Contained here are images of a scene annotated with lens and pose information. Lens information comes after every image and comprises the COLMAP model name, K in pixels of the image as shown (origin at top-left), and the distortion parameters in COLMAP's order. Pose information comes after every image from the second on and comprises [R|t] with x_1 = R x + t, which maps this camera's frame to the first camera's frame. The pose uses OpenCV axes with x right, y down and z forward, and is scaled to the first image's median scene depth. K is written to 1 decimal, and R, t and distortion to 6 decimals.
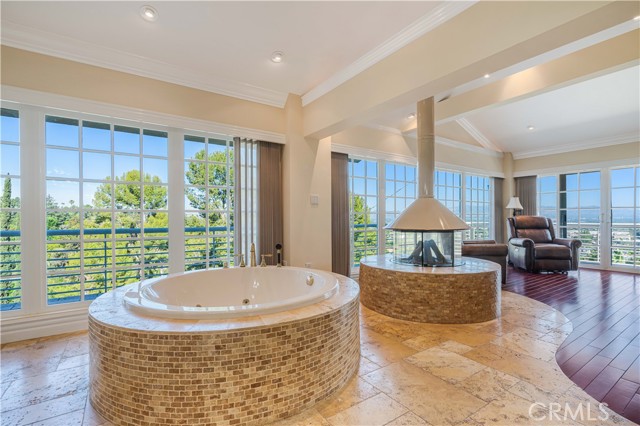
lens RADIAL K [[298.0, 0, 317.9], [0, 298.0, 216.6], [0, 0, 1]] dist [0.000111, 0.001179]
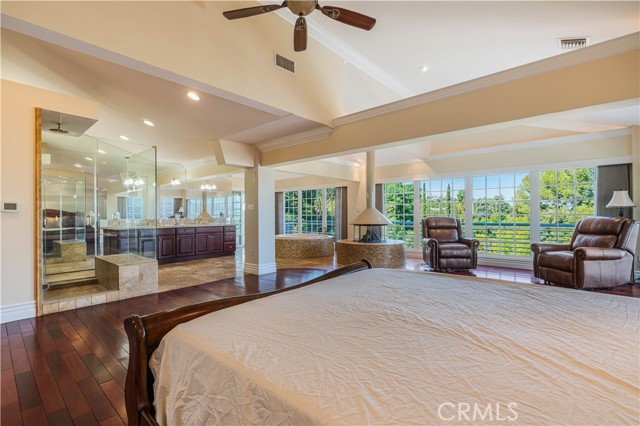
lens RADIAL K [[298.0, 0, 321.1], [0, 298.0, 217.3], [0, 0, 1]] dist [0.000111, 0.001179]
pose [[0.263543, 0.005966, -0.964629, 1.779267], [0.004145, 0.999965, 0.007317, -0.014285], [0.964639, -0.005927, 0.263509, 0.165695]]
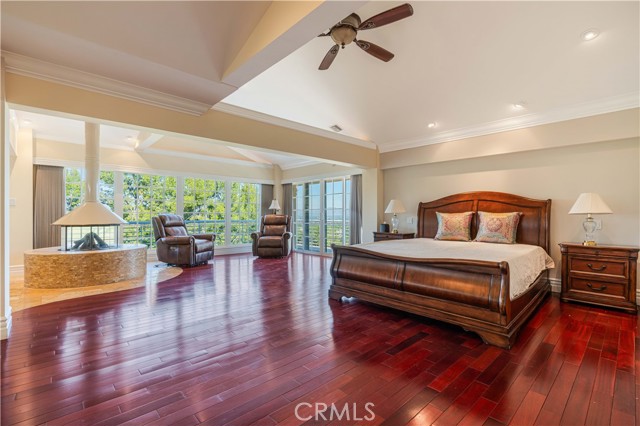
lens RADIAL K [[298.0, 0, 321.3], [0, 298.0, 213.0], [0, 0, 1]] dist [0.000111, 0.001179]
pose [[0.987434, 0.007047, 0.157872, 0.996291], [-0.006683, 0.999974, -0.002834, -0.011481], [-0.157888, 0.001743, 0.987455, -0.437503]]
